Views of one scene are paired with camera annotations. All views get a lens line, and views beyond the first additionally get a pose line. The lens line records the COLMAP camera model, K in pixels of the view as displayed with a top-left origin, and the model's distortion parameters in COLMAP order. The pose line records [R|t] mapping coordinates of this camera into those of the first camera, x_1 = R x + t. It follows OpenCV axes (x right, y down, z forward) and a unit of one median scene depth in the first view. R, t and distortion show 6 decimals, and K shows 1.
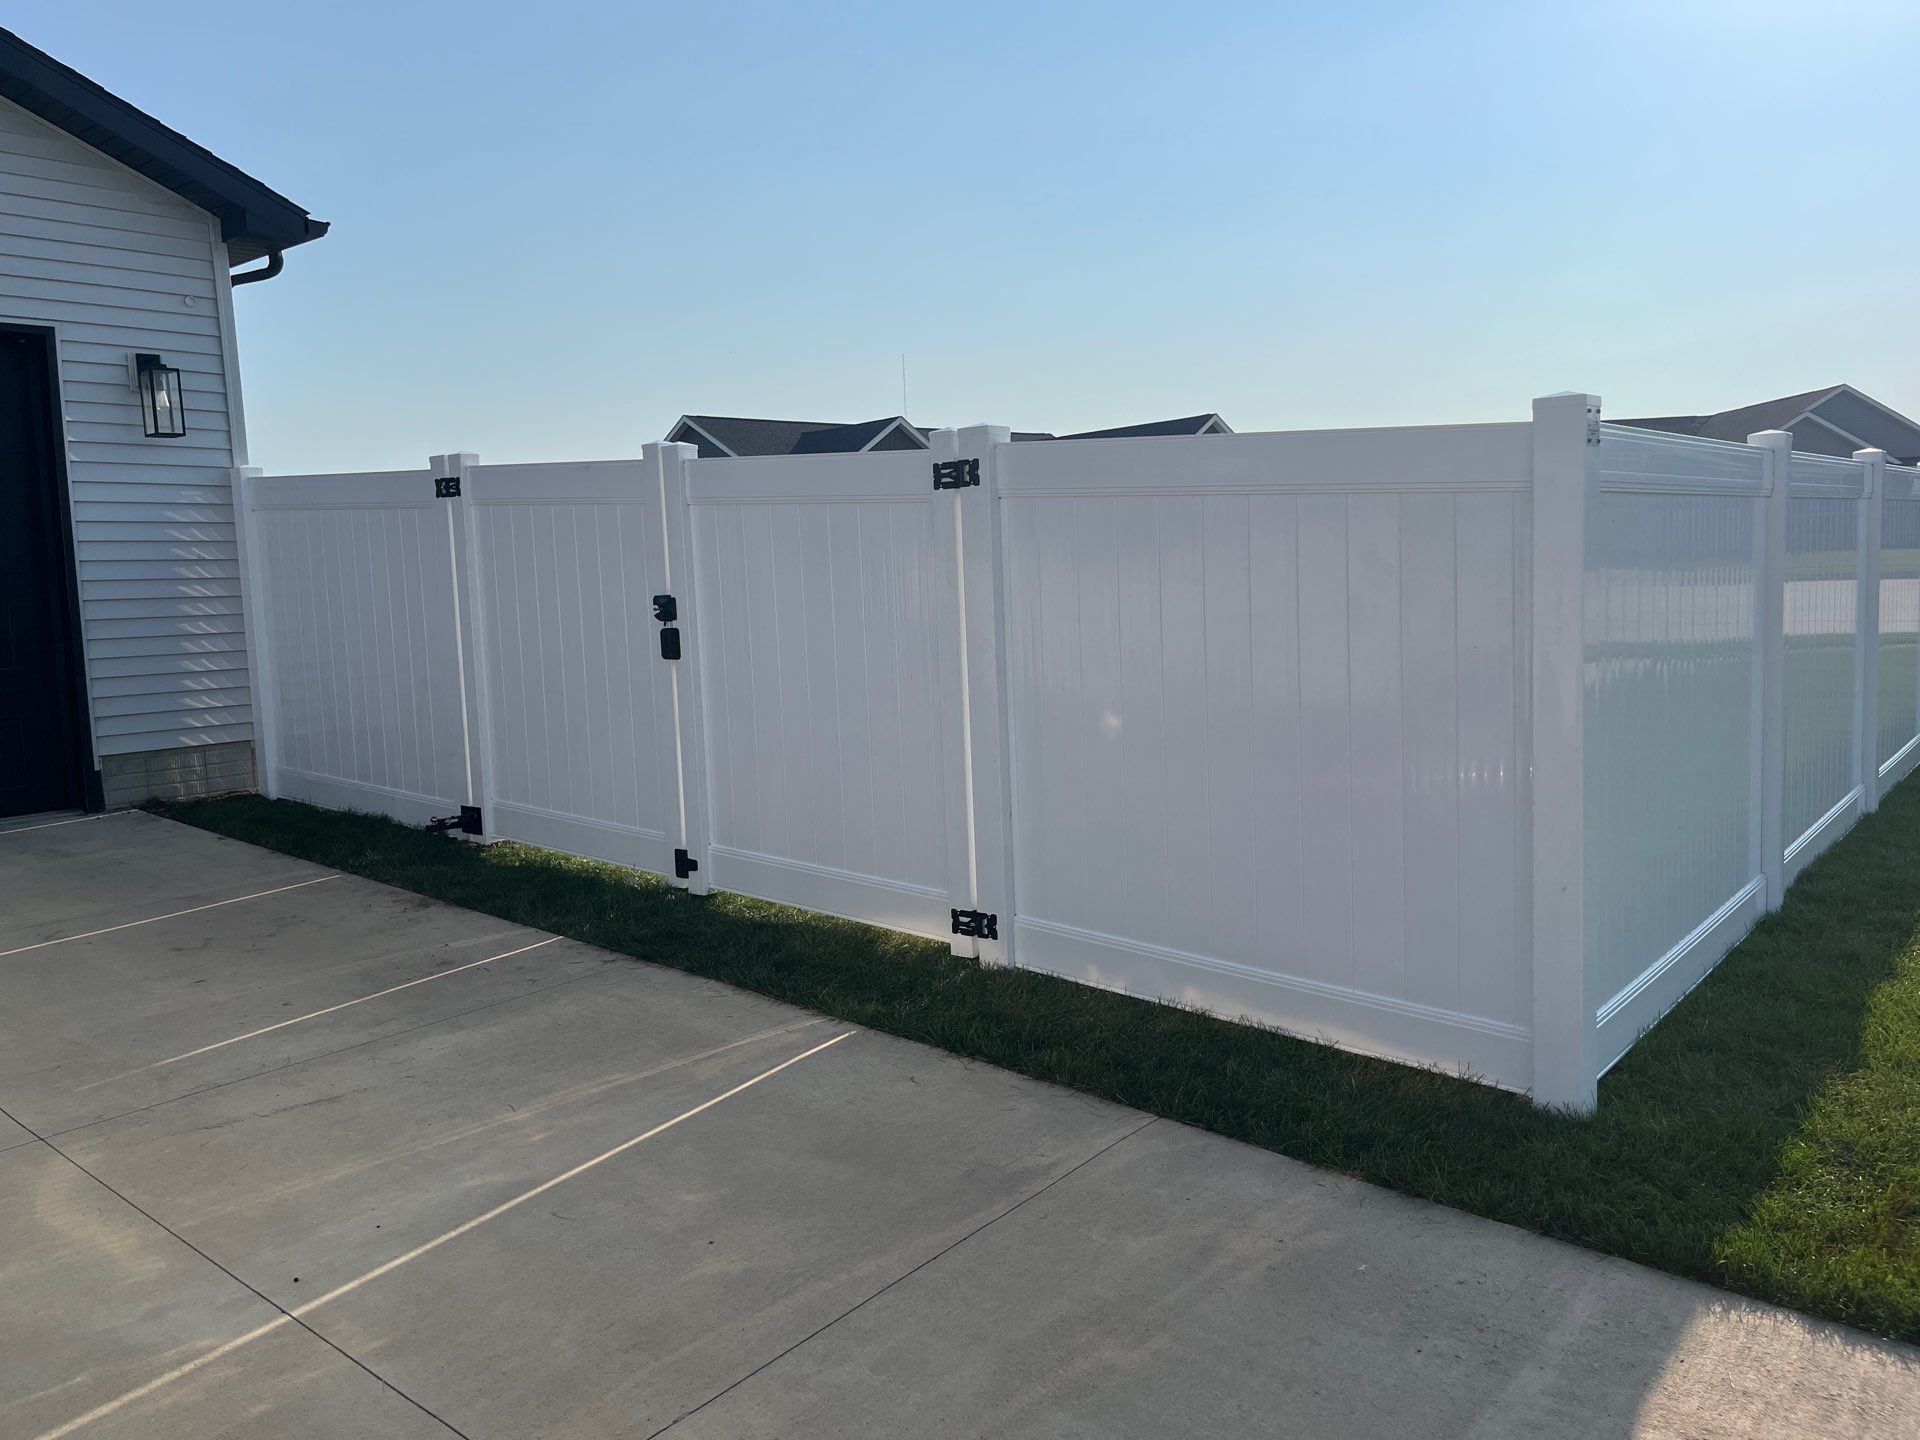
lens RADIAL K [[1460.8, 0, 978.1], [0, 1460.8, 715.5], [0, 0, 1]] dist [0.100415, -0.143213]
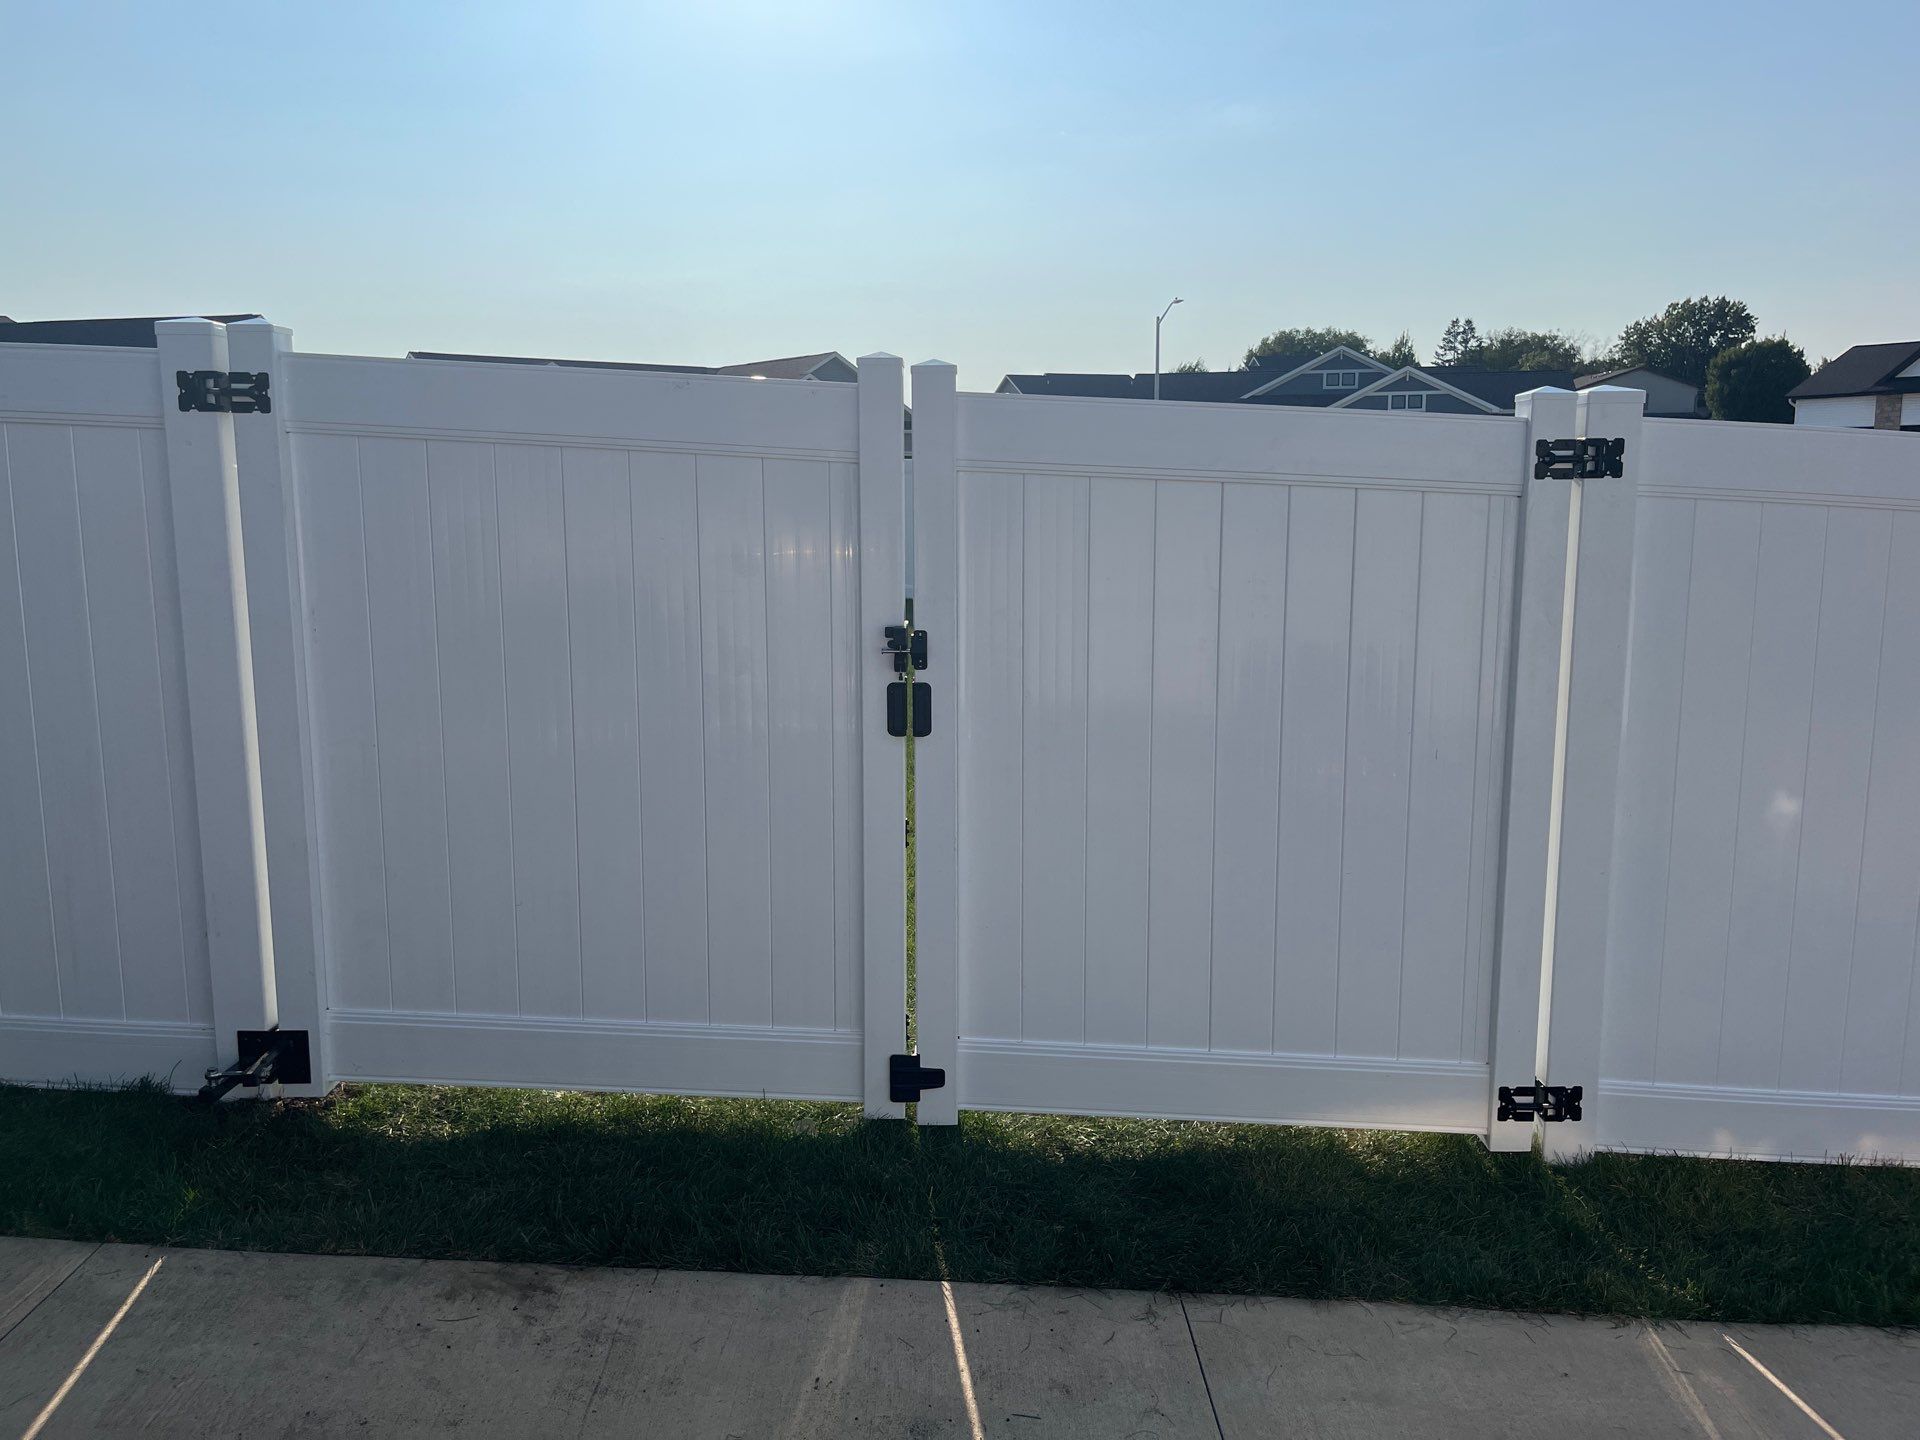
lens RADIAL K [[1441.8, 0, 982.2], [0, 1441.8, 694.7], [0, 0, 1]] dist [0.071528, -0.095600]
pose [[0.771802, -0.049704, 0.633918, -0.634722], [0.033541, 0.998735, 0.037472, -0.086647], [-0.634978, -0.007658, 0.772492, 0.628755]]
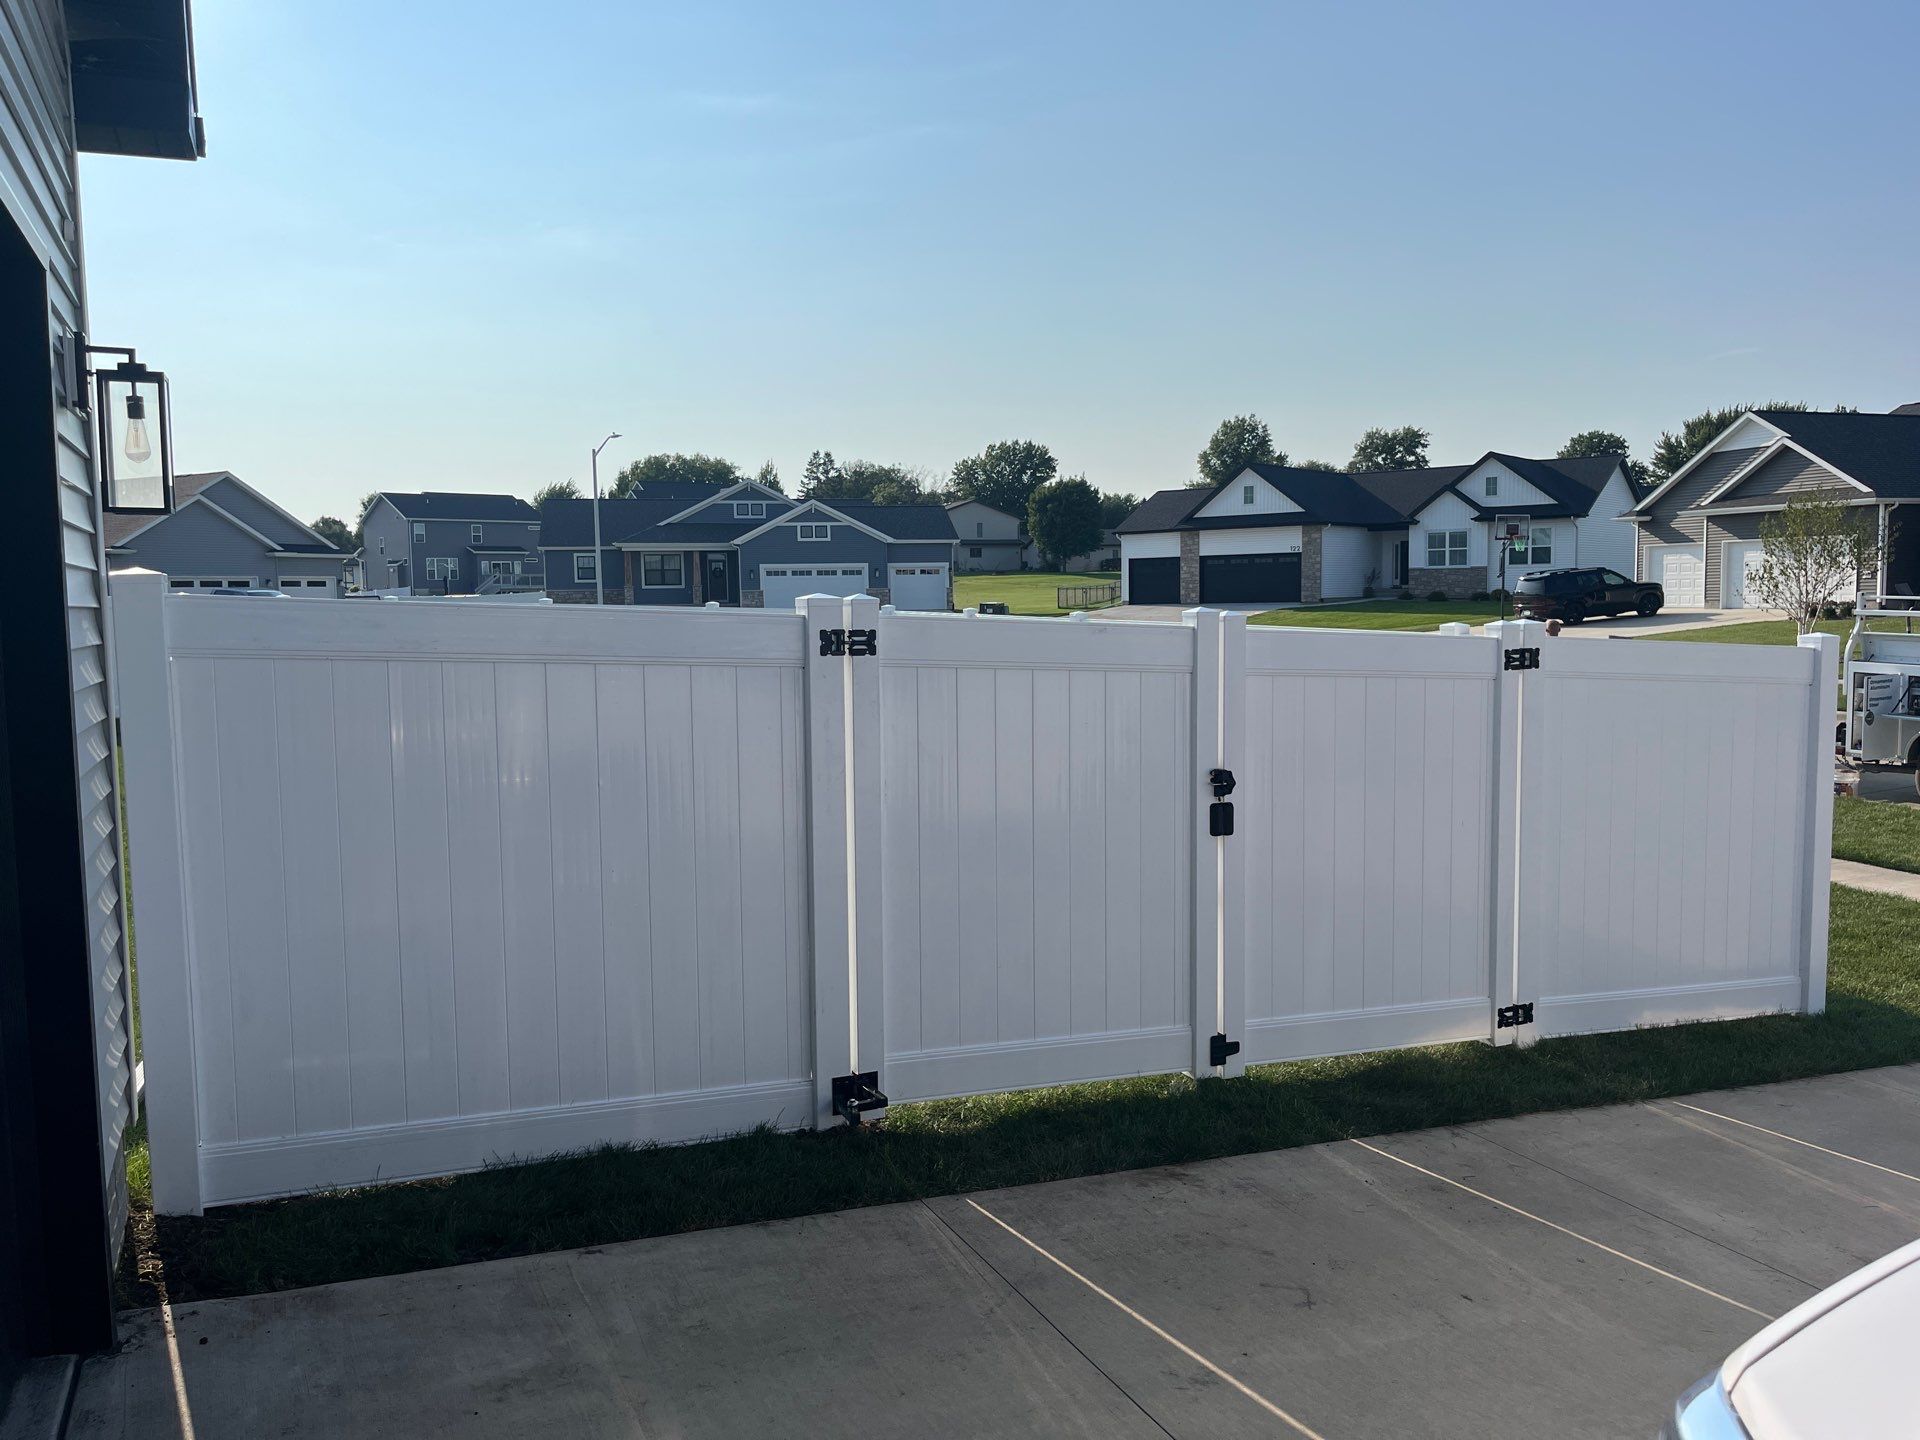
lens RADIAL K [[1422.8, 0, 967.2], [0, 1422.8, 704.4], [0, 0, 1]] dist [0.082129, -0.109979]
pose [[0.442490, -0.030947, 0.896239, -1.289754], [0.086154, 0.996249, -0.008136, -0.150538], [-0.892625, 0.080815, 0.443496, 0.845936]]
